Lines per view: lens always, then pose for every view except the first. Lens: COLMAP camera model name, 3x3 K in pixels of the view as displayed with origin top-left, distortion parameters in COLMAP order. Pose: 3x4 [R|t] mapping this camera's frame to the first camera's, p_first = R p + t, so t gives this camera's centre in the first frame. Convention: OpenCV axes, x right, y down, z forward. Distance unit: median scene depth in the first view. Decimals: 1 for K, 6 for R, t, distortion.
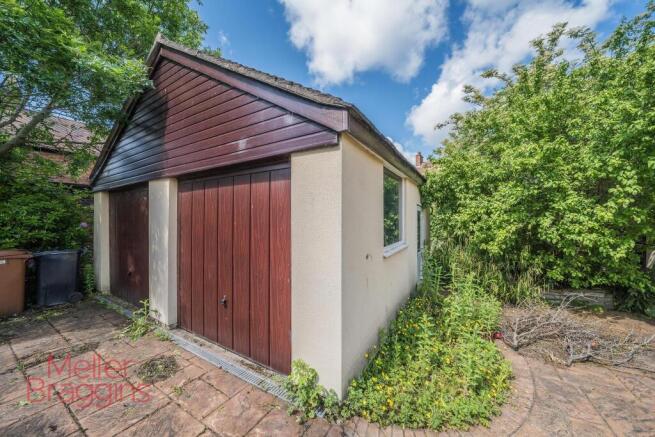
lens RADIAL K [[227.6, 0, 329.0], [0, 227.6, 219.8], [0, 0, 1]] dist [-0.003018, -0.000092]
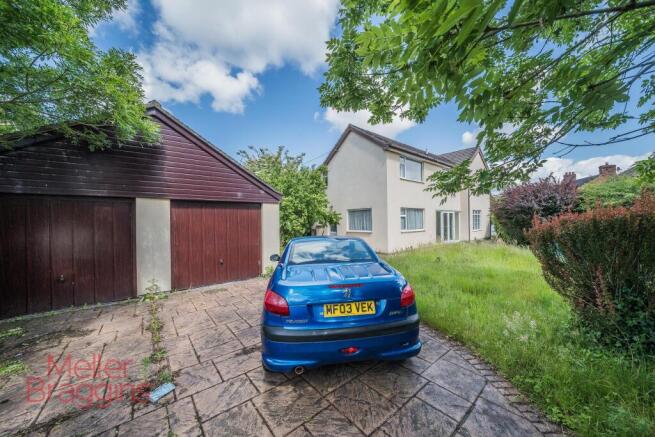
lens RADIAL K [[227.6, 0, 329.4], [0, 227.6, 219.8], [0, 0, 1]] dist [-0.003018, -0.000092]
pose [[0.357154, -0.001795, 0.934044, -1.963099], [0.003578, 0.999993, 0.000553, -0.041573], [-0.934039, 0.003145, 0.357158, -0.685919]]
